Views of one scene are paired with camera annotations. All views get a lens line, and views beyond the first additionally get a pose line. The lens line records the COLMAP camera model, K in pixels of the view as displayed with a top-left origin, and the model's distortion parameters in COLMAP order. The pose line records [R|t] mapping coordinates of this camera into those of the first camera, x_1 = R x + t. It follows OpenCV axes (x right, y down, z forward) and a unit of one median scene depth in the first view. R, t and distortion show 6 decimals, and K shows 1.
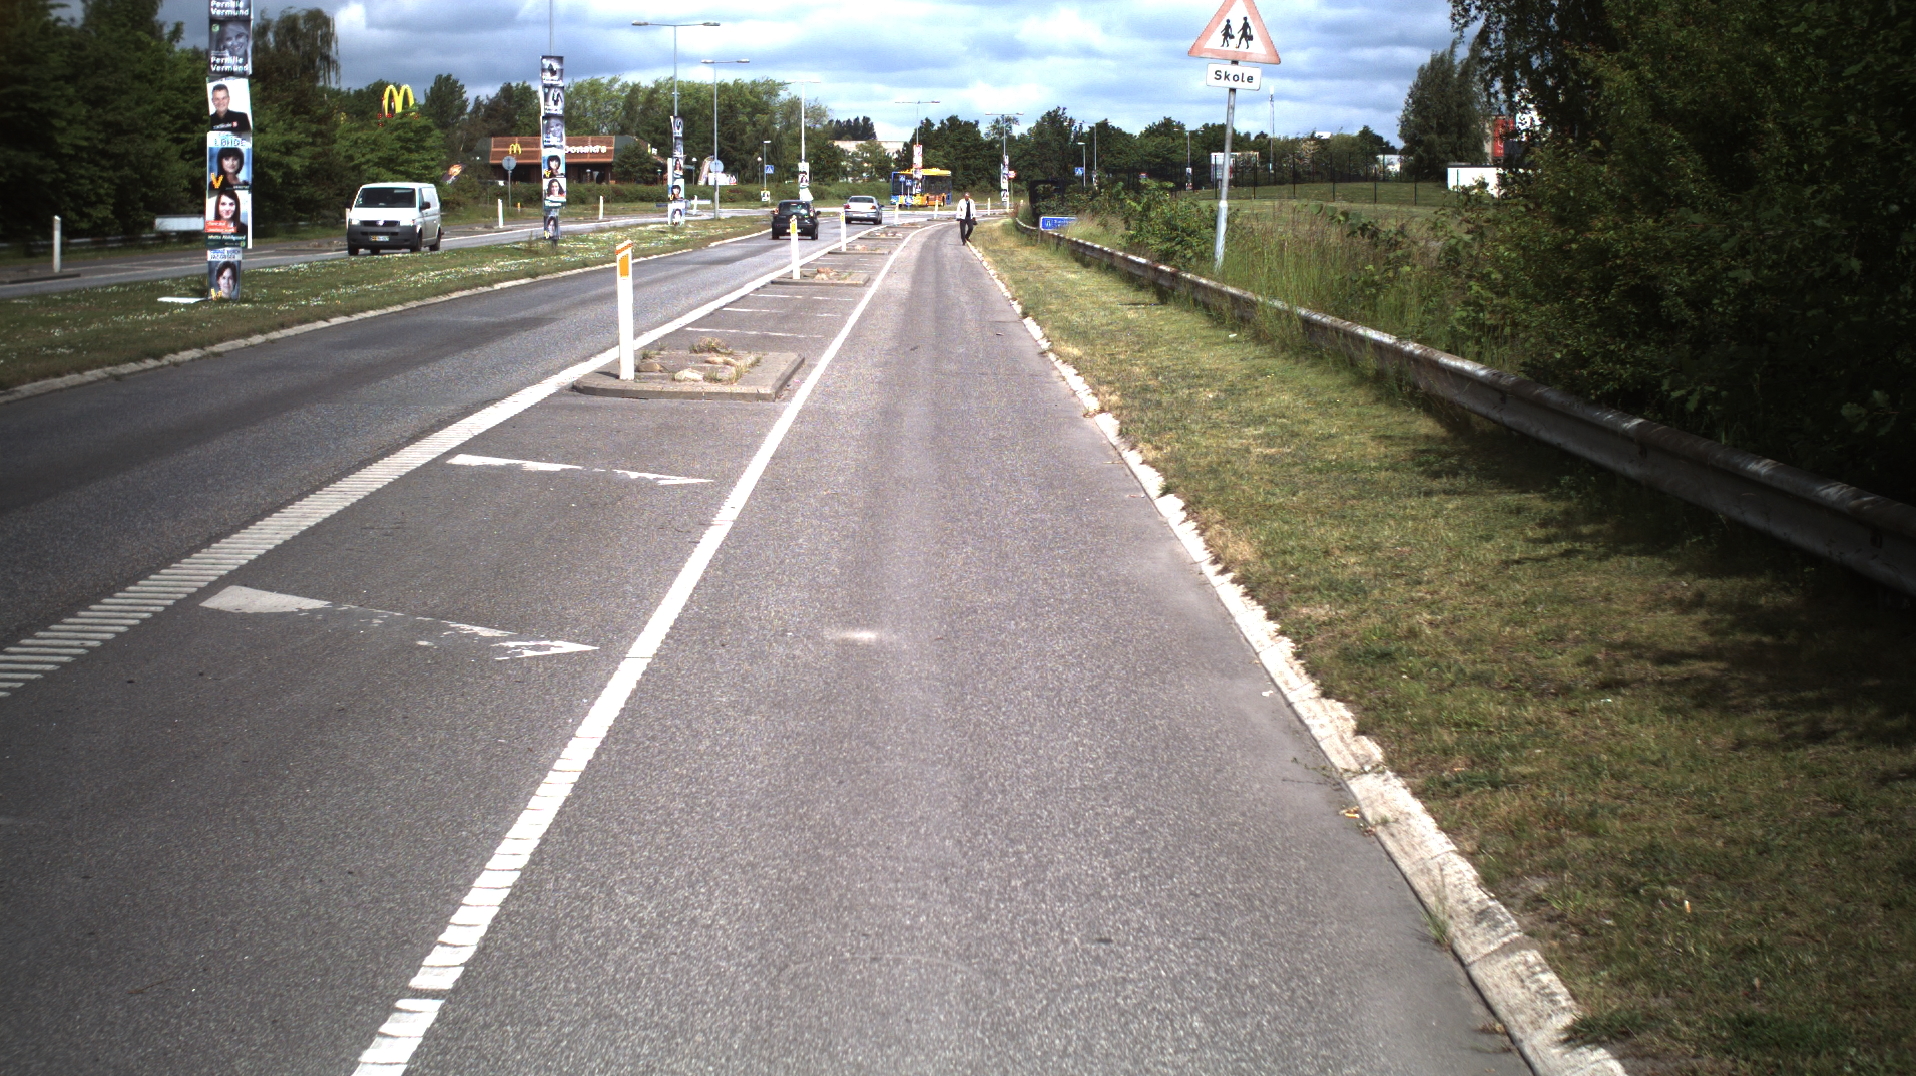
lens RADIAL K [[4238.4, 0, 952.8], [0, 4238.4, 542.5], [0, 0, 1]] dist [-0.366083, 0.300725]
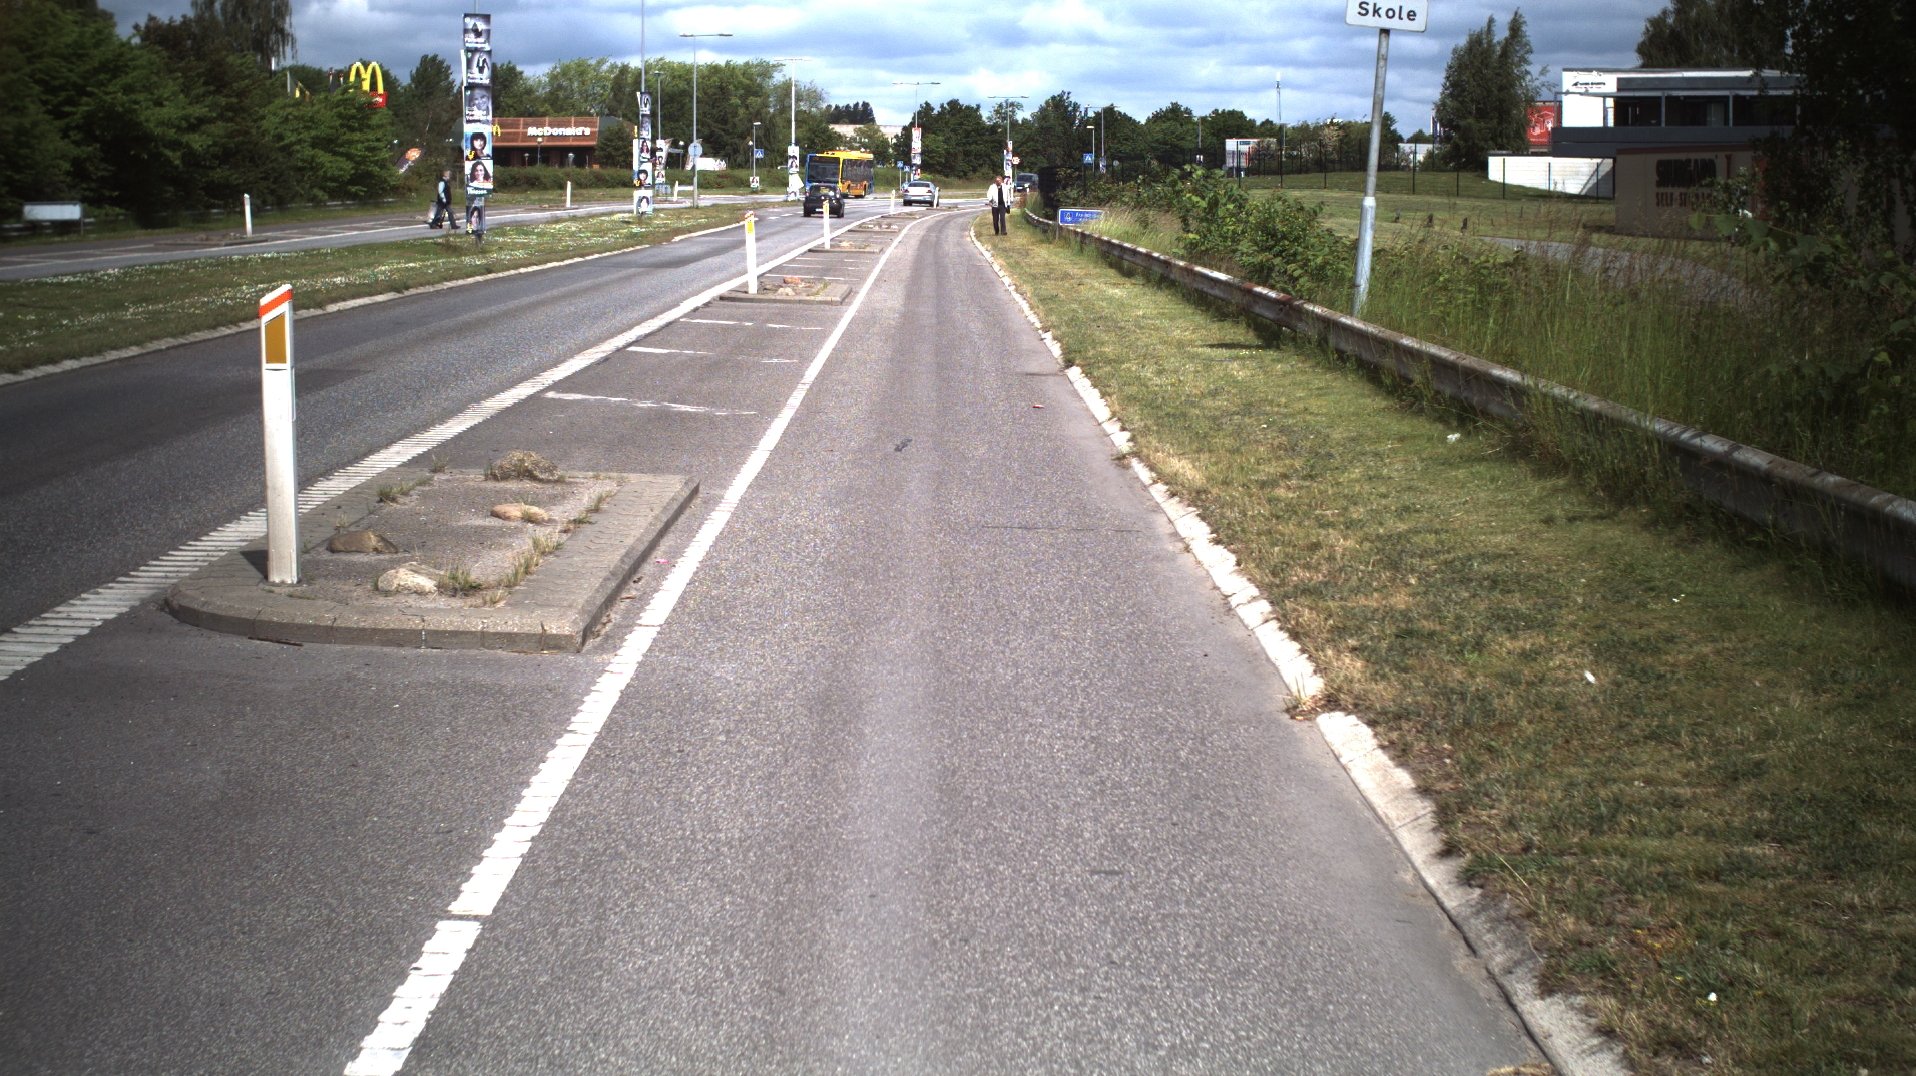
lens RADIAL K [[4238.4, 0, 952.8], [0, 4238.4, 542.5], [0, 0, 1]] dist [-0.366083, 0.300725]
pose [[0.999982, 0.006004, 0.000691, -0.001531], [-0.006006, 0.999977, 0.003160, -0.022769], [-0.000672, -0.003164, 0.999995, 0.270990]]
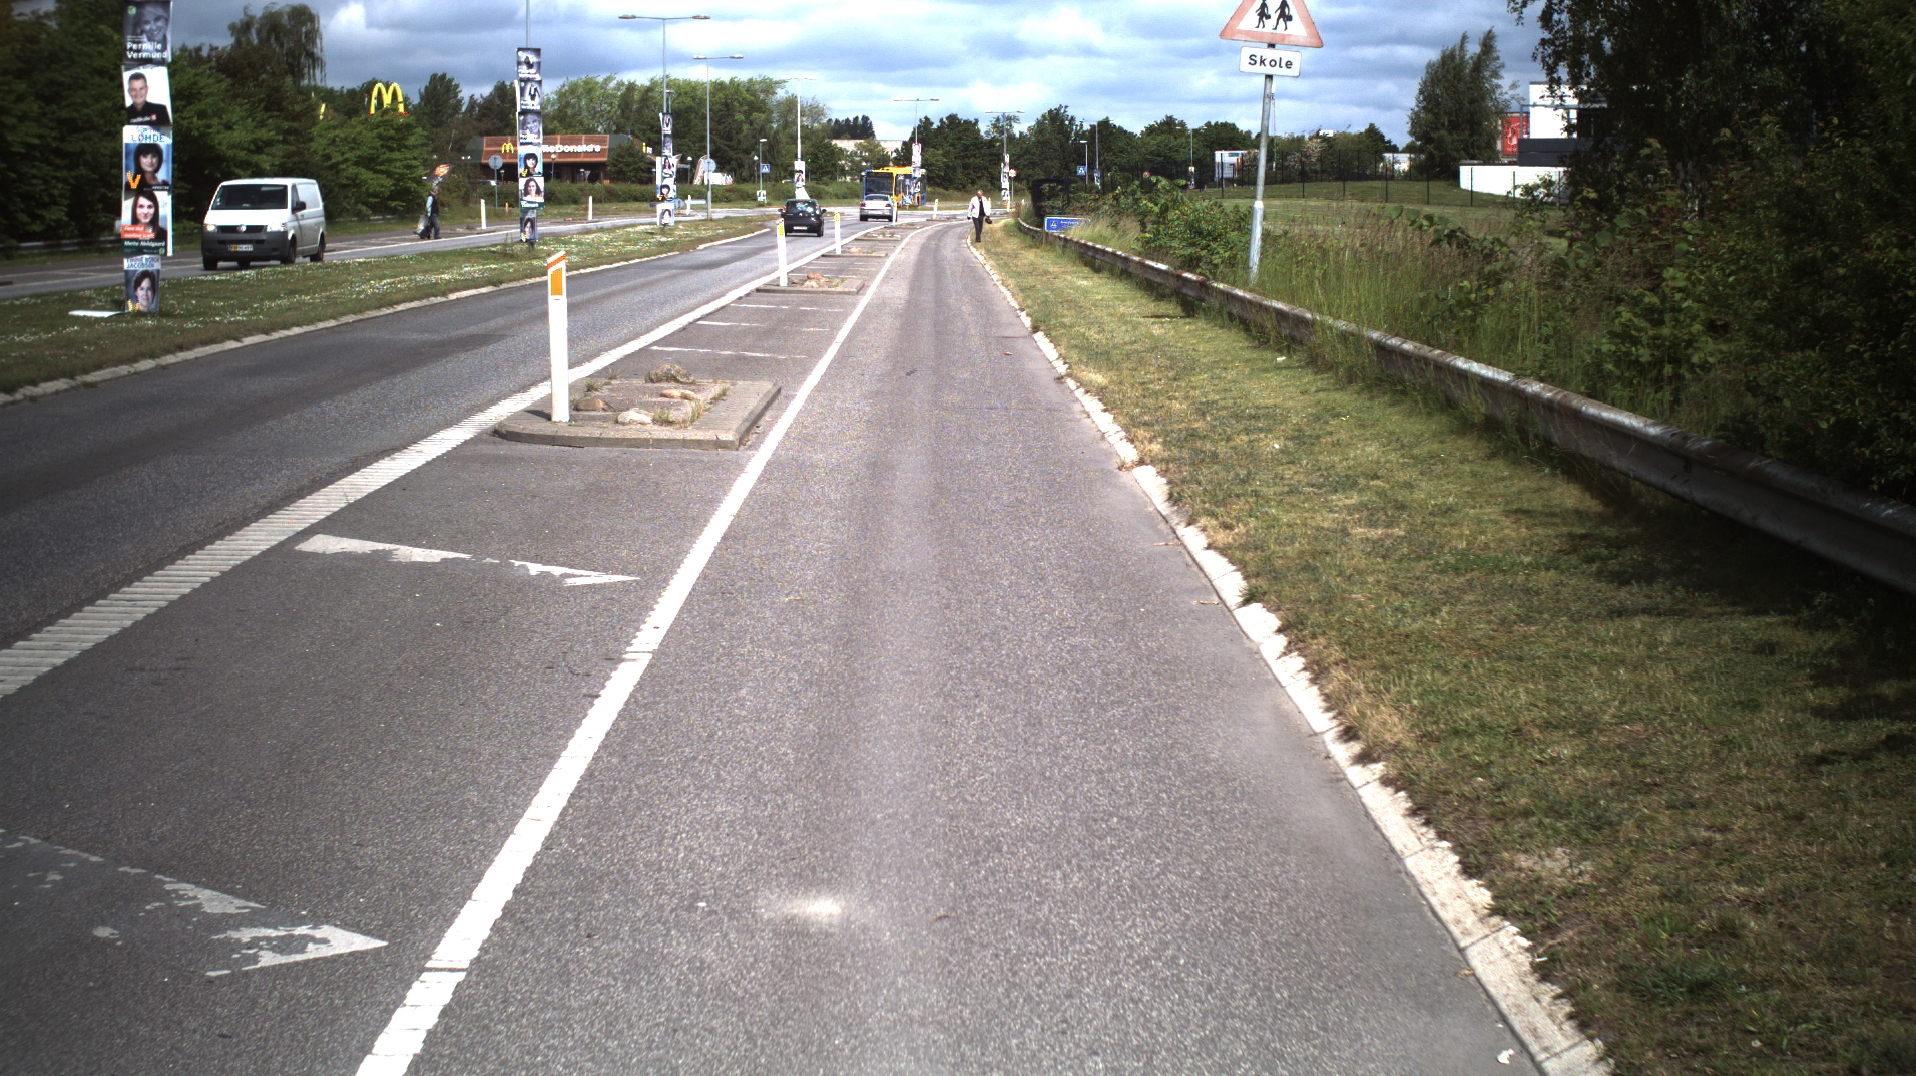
lens RADIAL K [[4238.4, 0, 952.8], [0, 4238.4, 542.5], [0, 0, 1]] dist [-0.366083, 0.300725]
pose [[0.999999, -0.001157, 0.000078, -0.000405], [0.001157, 0.999999, 0.000188, -0.007576], [-0.000078, -0.000188, 1.000000, 0.090254]]
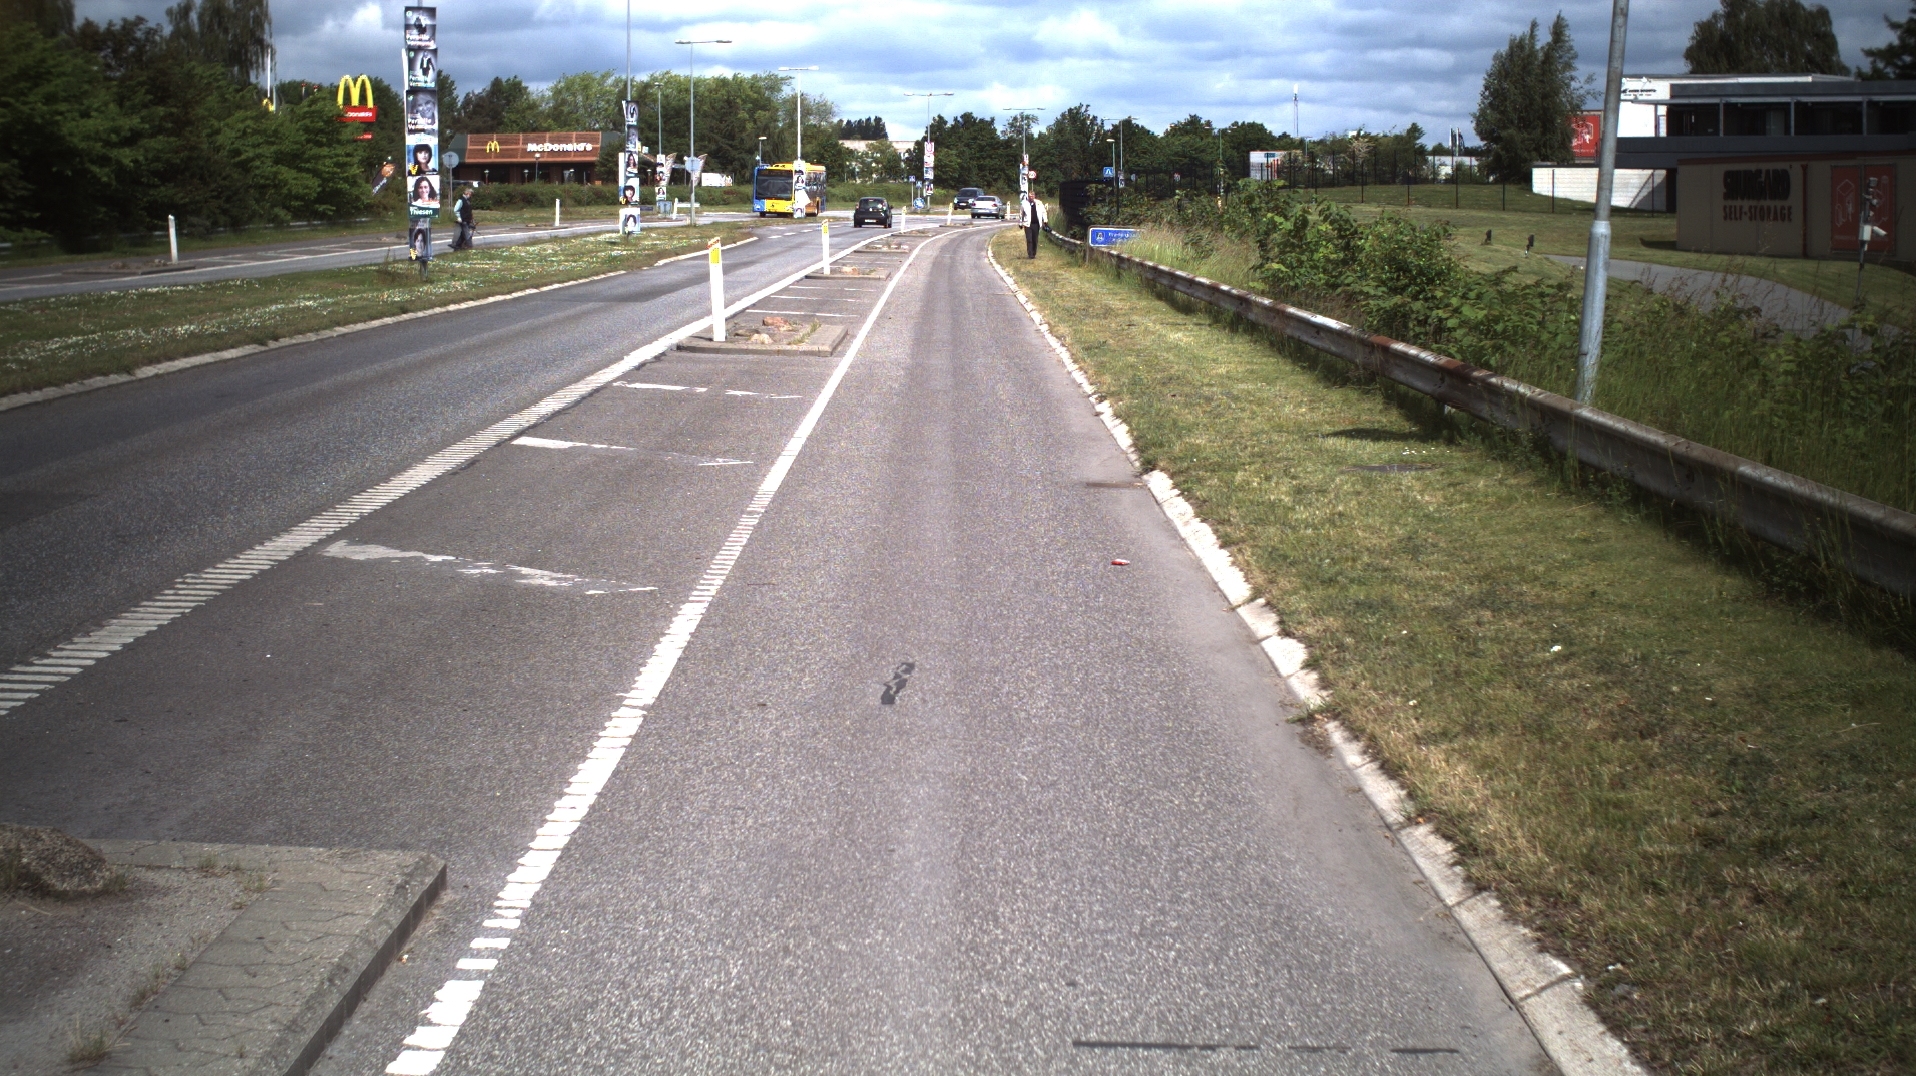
lens RADIAL K [[4239.4, 0, 960.1], [0, 4239.4, 534.7], [0, 0, 1]] dist [-0.388151, 0.509810]
pose [[0.999998, 0.001781, -0.001082, -0.002547], [-0.001784, 0.999996, -0.002218, -0.037873], [0.001078, 0.002220, 0.999997, 0.451343]]
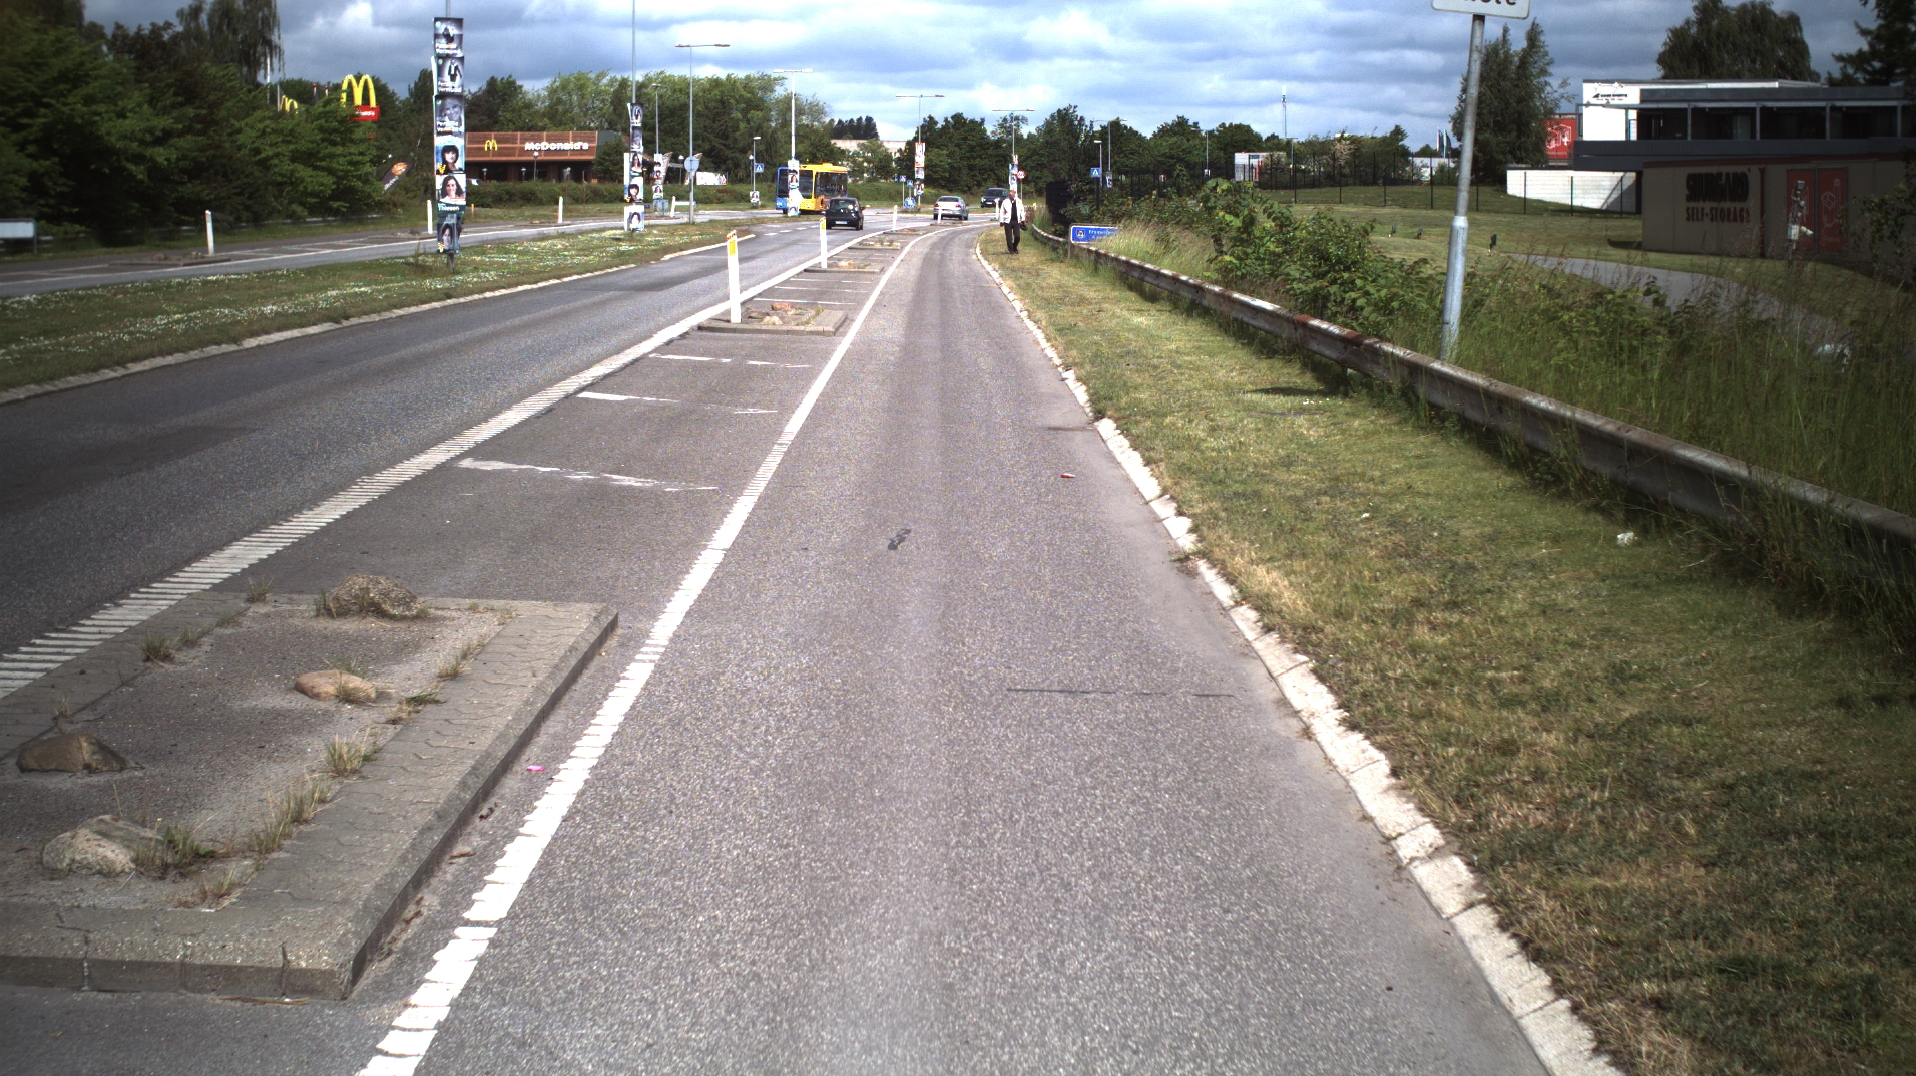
lens RADIAL K [[4239.3, 0, 958.3], [0, 4239.3, 537.0], [0, 0, 1]] dist [-0.381616, 0.474070]
pose [[0.999986, 0.005268, 0.001012, -0.002010], [-0.005266, 0.999985, -0.001598, -0.030380], [-0.001020, 0.001593, 0.999998, 0.361016]]
